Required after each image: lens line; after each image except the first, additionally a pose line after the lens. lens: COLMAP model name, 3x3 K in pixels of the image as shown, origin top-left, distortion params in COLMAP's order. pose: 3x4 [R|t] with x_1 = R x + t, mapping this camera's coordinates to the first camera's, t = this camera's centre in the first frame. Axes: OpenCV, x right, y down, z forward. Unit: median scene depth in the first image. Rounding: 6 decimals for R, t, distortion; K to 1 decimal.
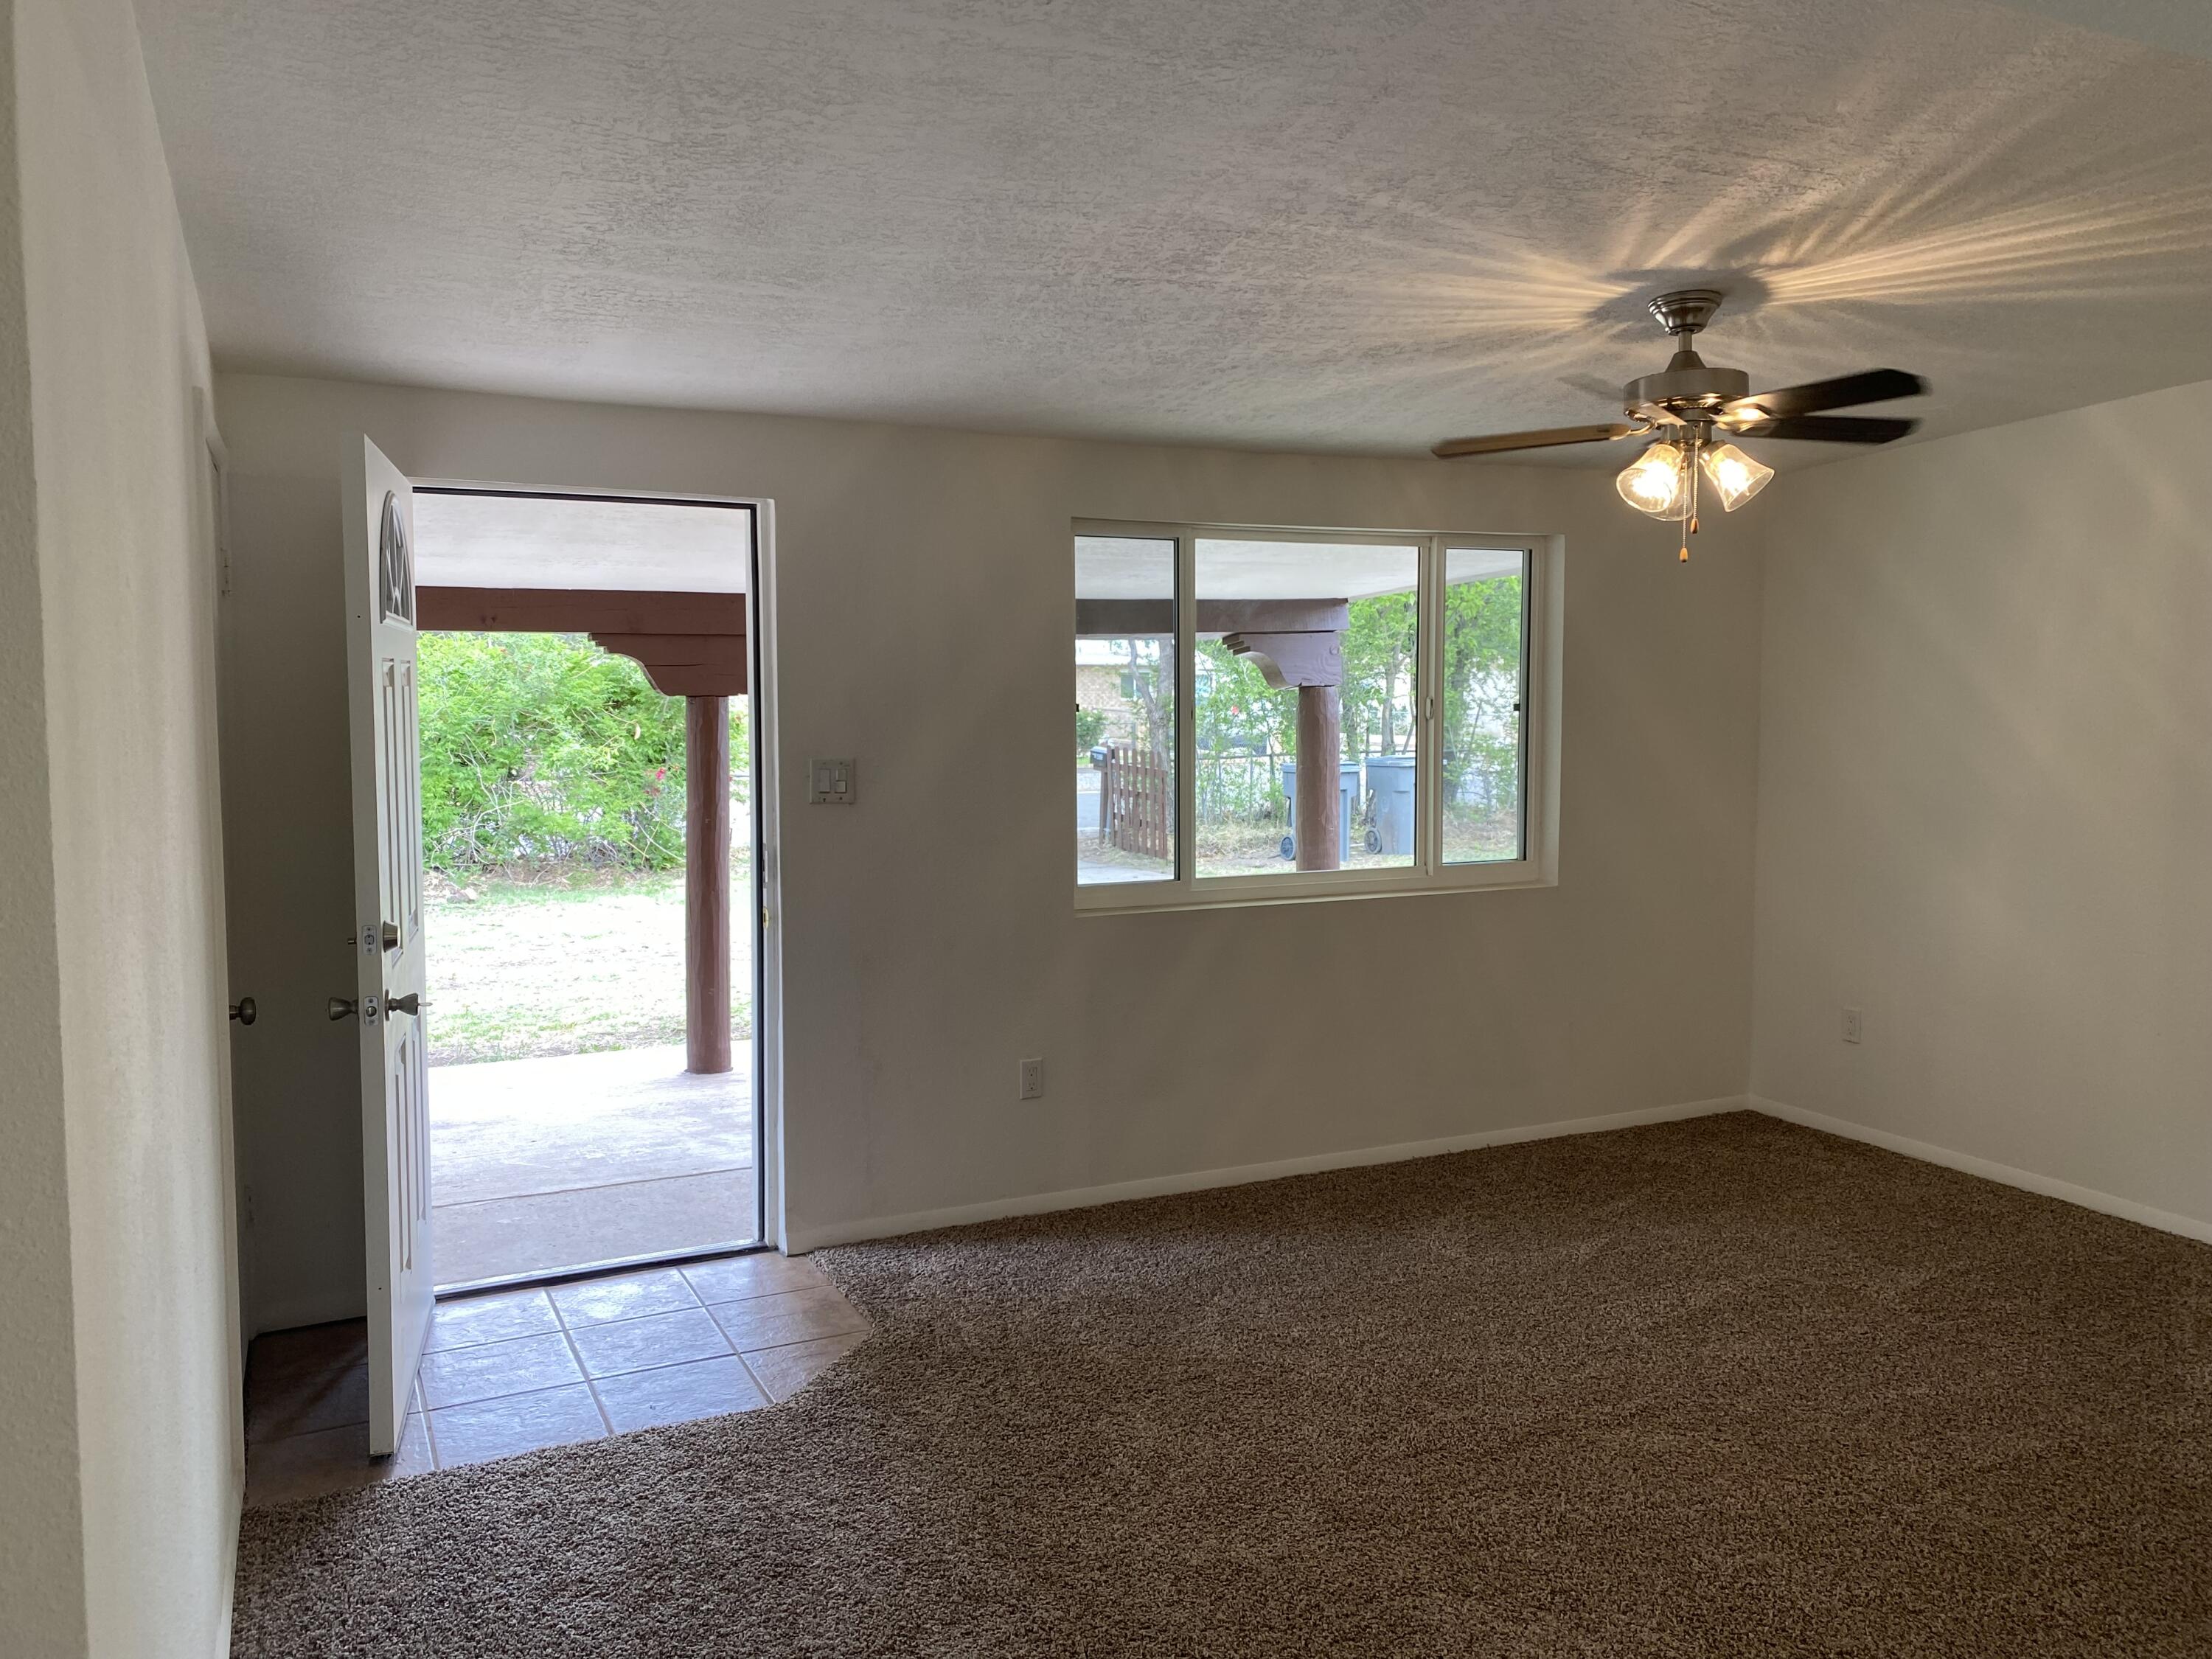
lens RADIAL K [[1665.5, 0, 1104.7], [0, 1665.5, 805.4], [0, 0, 1]] dist [0.104365, -0.162297]
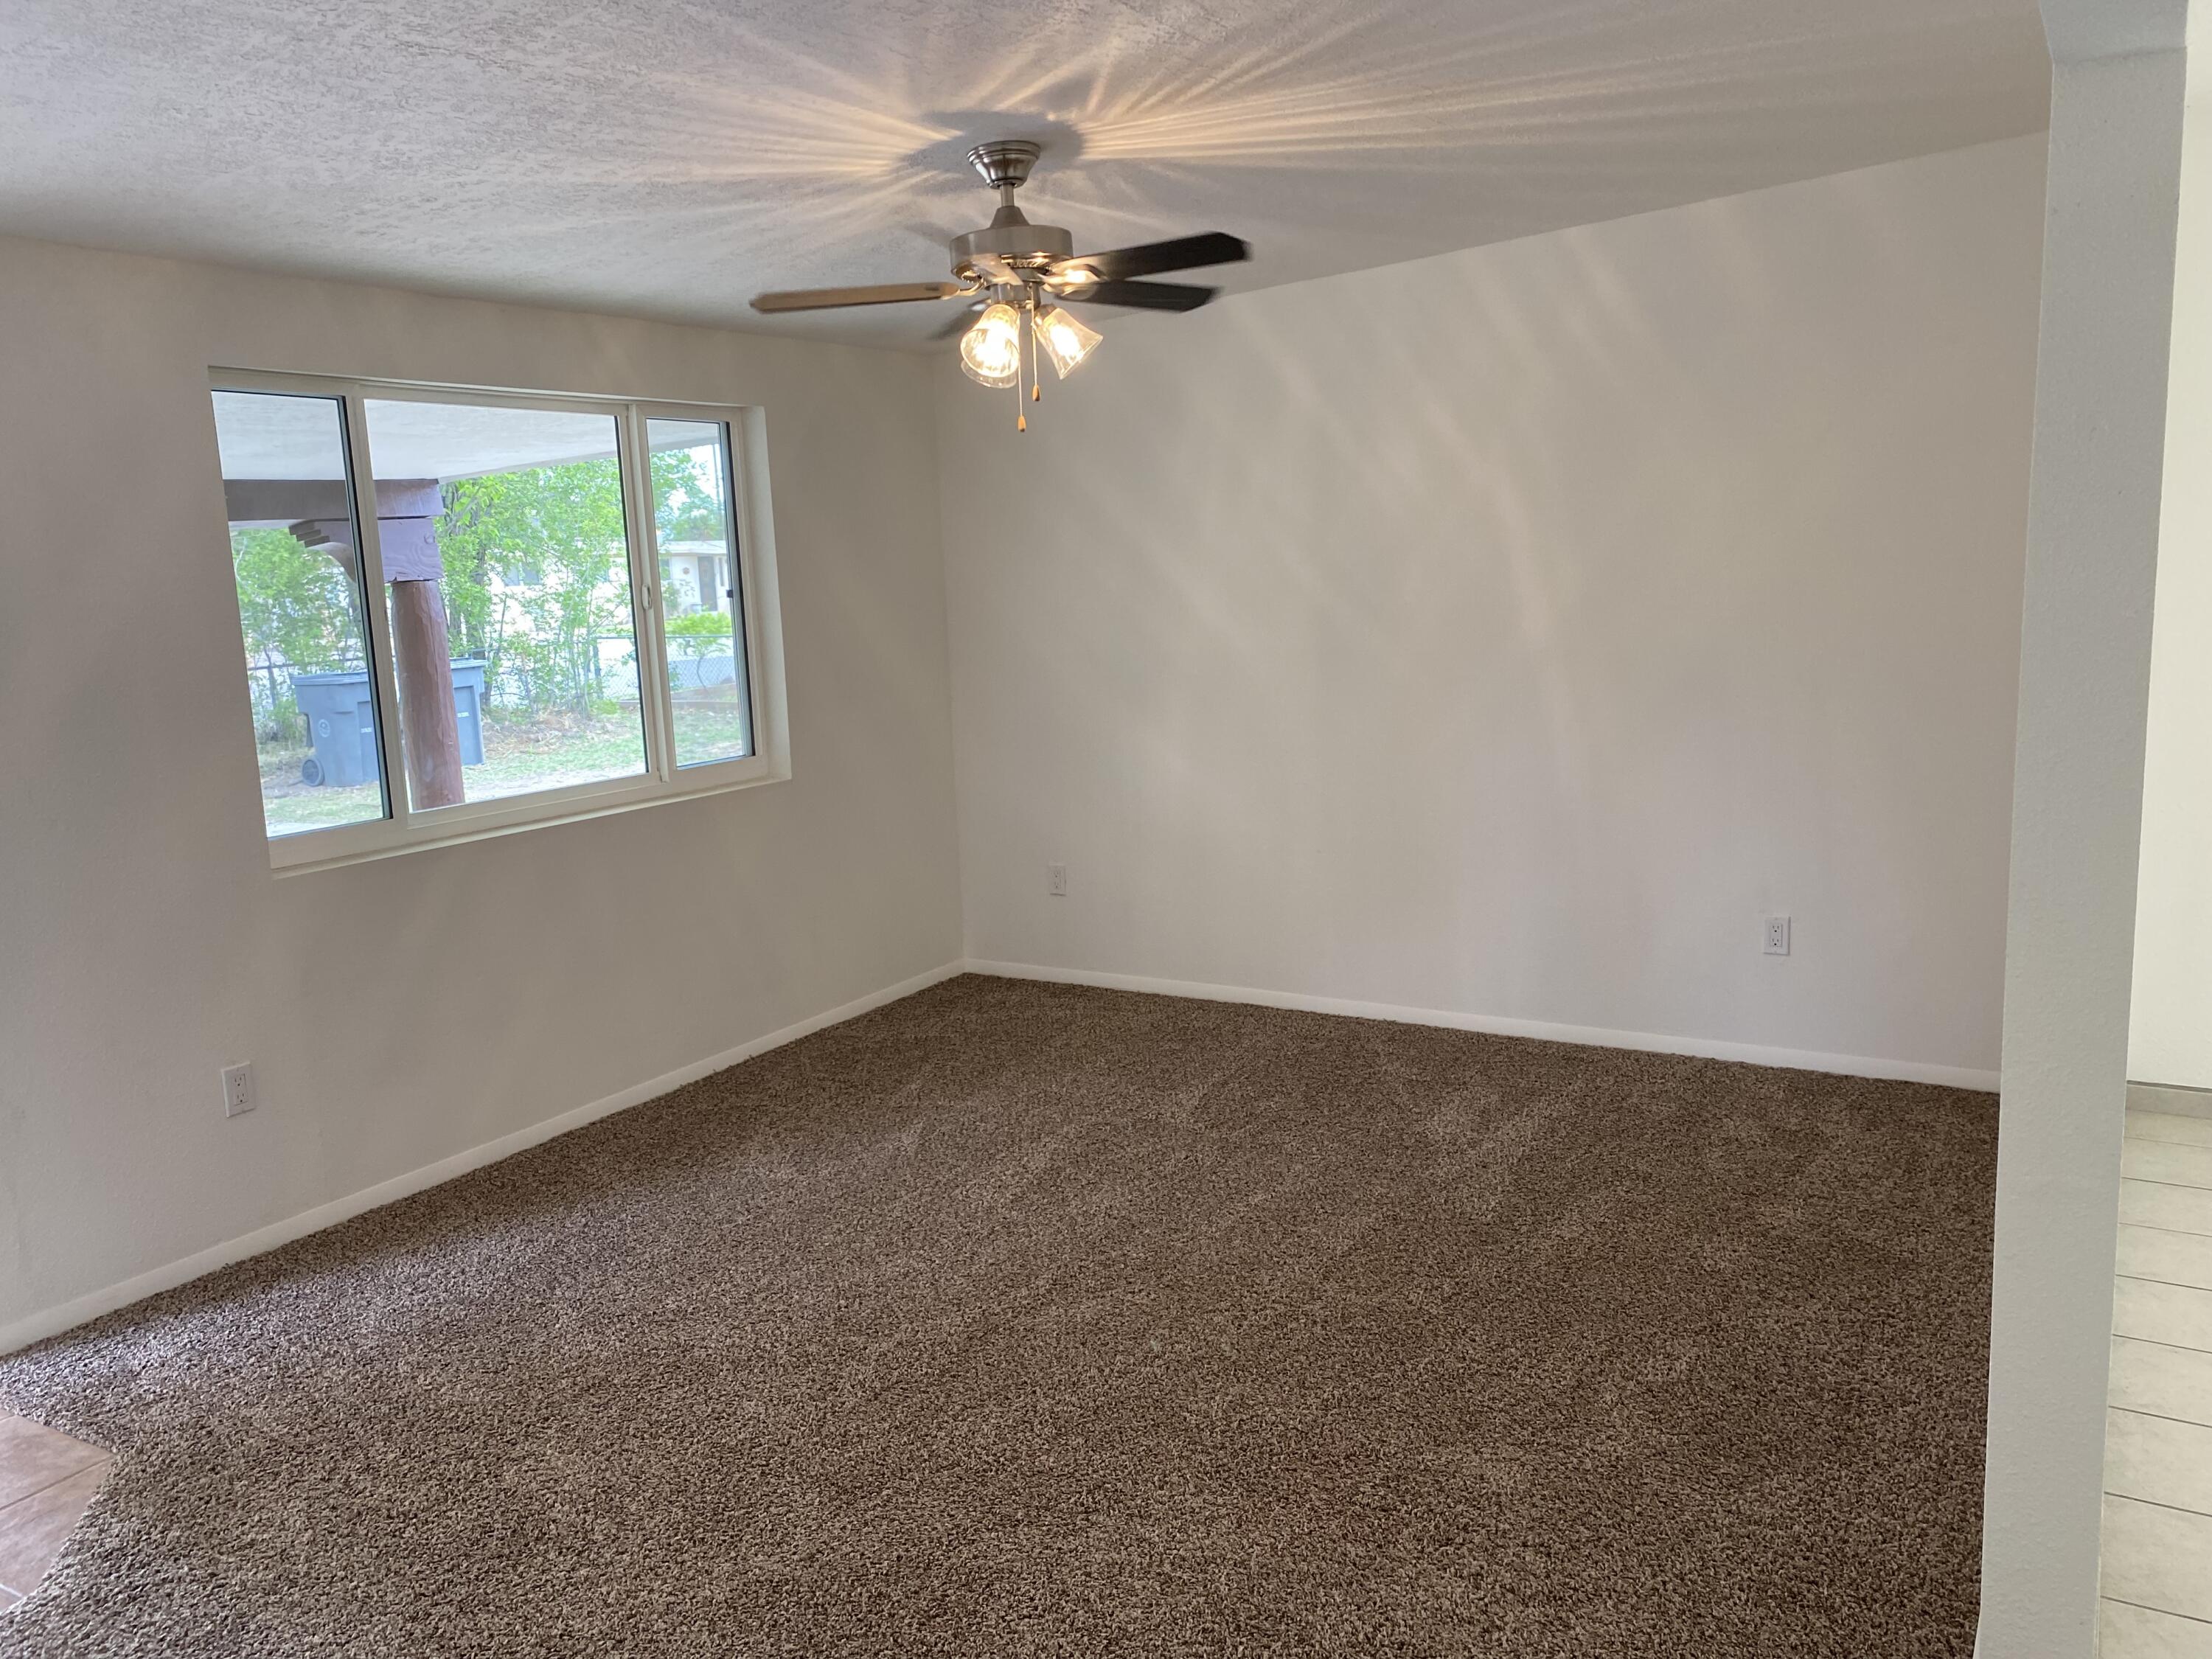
lens RADIAL K [[1677.2, 0, 1100.7], [0, 1677.2, 823.5], [0, 0, 1]] dist [0.018797, -0.006246]
pose [[0.835014, -0.120266, 0.536925, -0.128483], [0.079720, 0.991967, 0.098213, -0.008500], [-0.544423, -0.039205, 0.837894, 0.121546]]
